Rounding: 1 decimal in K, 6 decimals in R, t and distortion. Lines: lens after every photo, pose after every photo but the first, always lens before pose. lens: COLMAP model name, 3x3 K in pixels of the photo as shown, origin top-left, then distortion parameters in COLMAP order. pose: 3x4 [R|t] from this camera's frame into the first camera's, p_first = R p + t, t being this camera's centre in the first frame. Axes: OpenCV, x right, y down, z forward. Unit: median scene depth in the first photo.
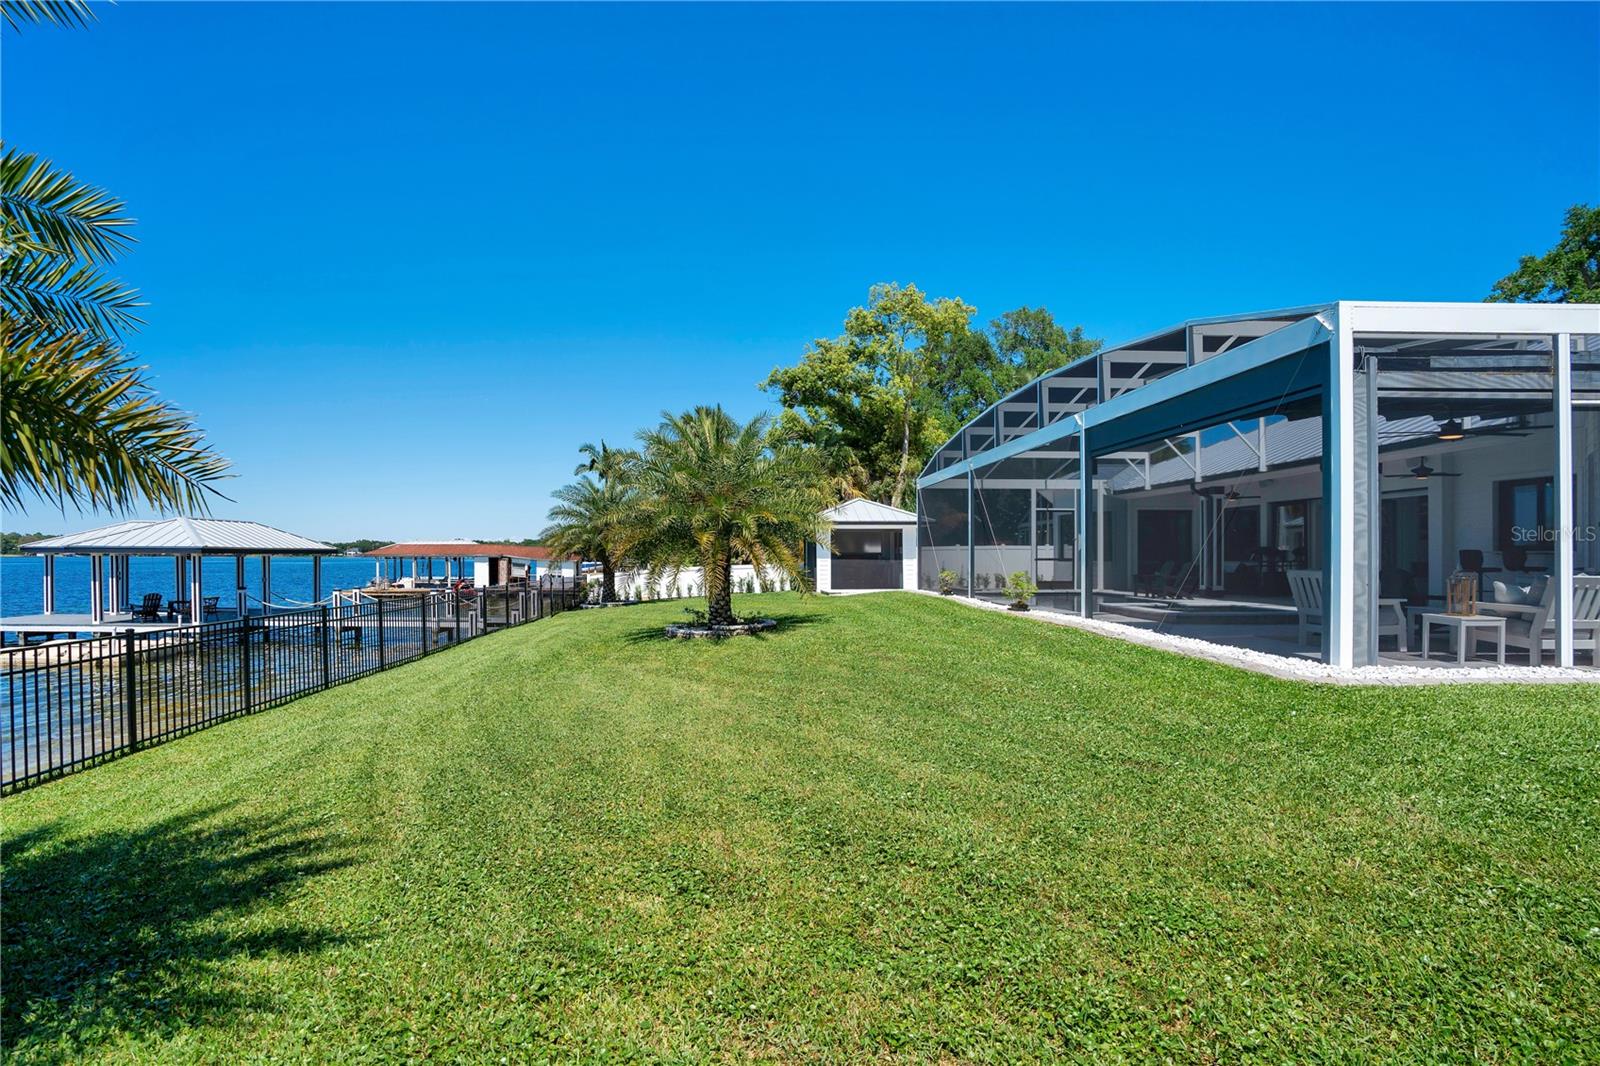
lens RADIAL K [[813.4, 0, 800.0], [0, 813.4, 583.8], [0, 0, 1]] dist [-0.000558, 0.000414]
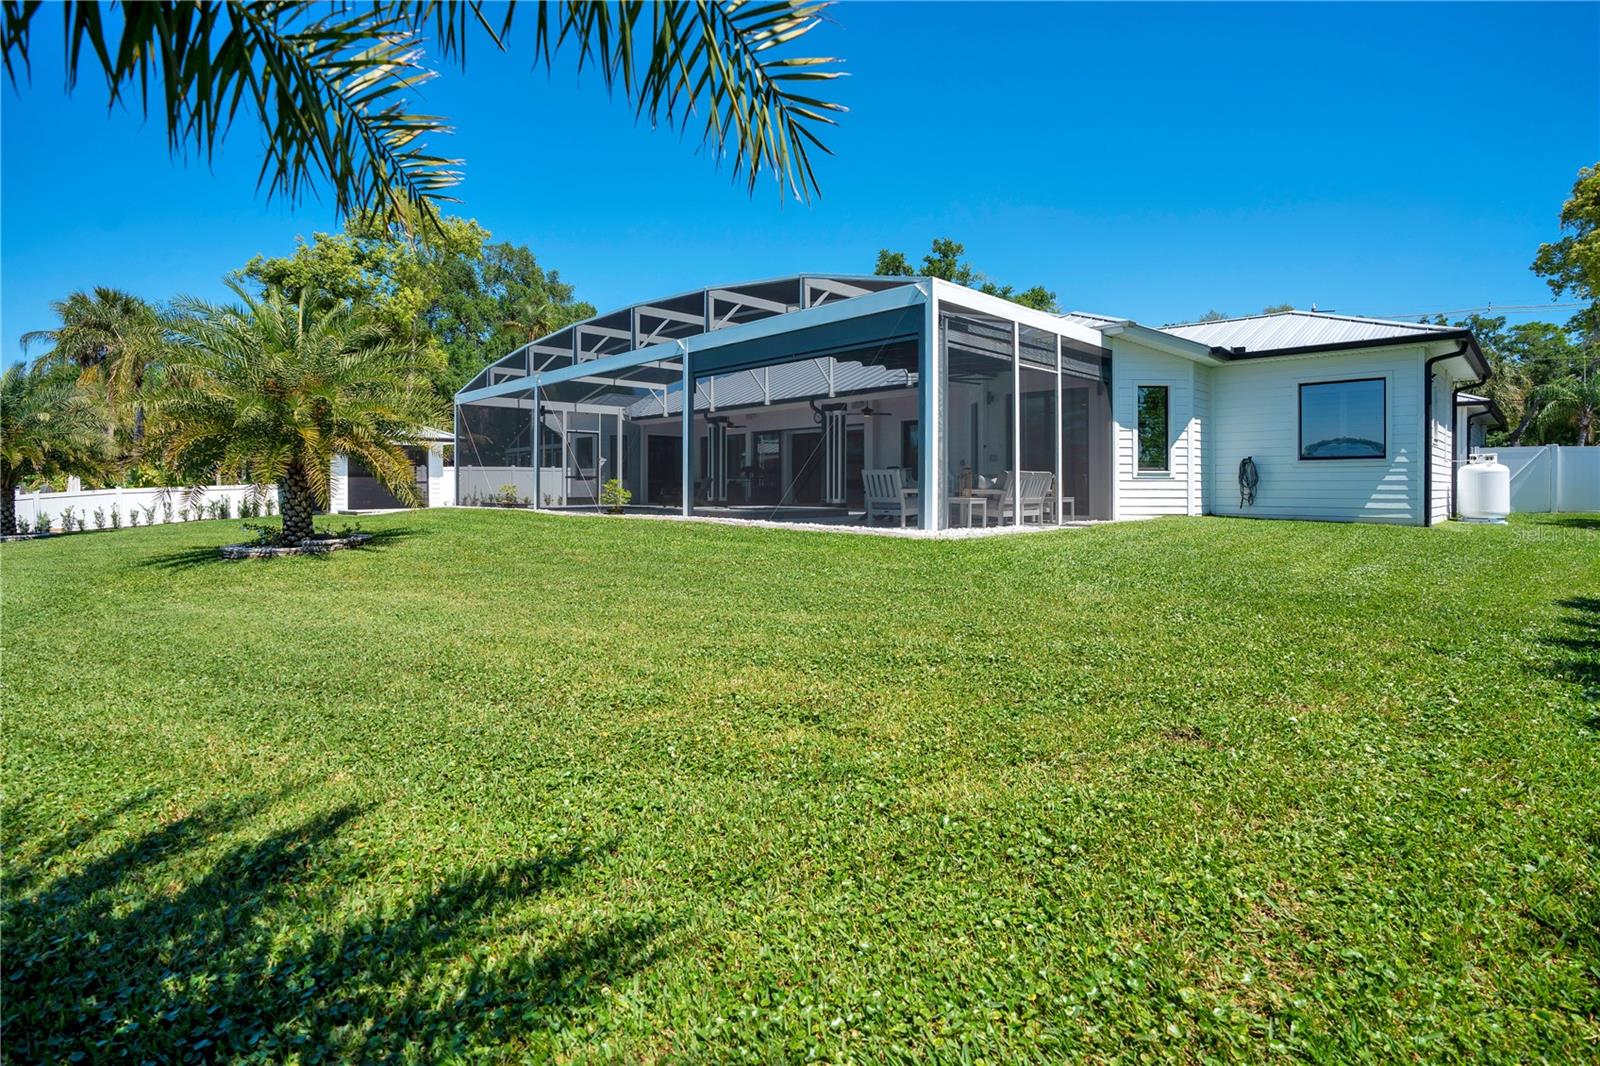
lens RADIAL K [[749.2, 0, 800.0], [0, 749.2, 533.0], [0, 0, 1]] dist [-0.058766, 0.021550]
pose [[0.763319, -0.042536, 0.644620, -0.197701], [0.024483, 0.999018, 0.036930, 0.026751], [-0.645558, -0.012407, 0.763611, 0.071506]]
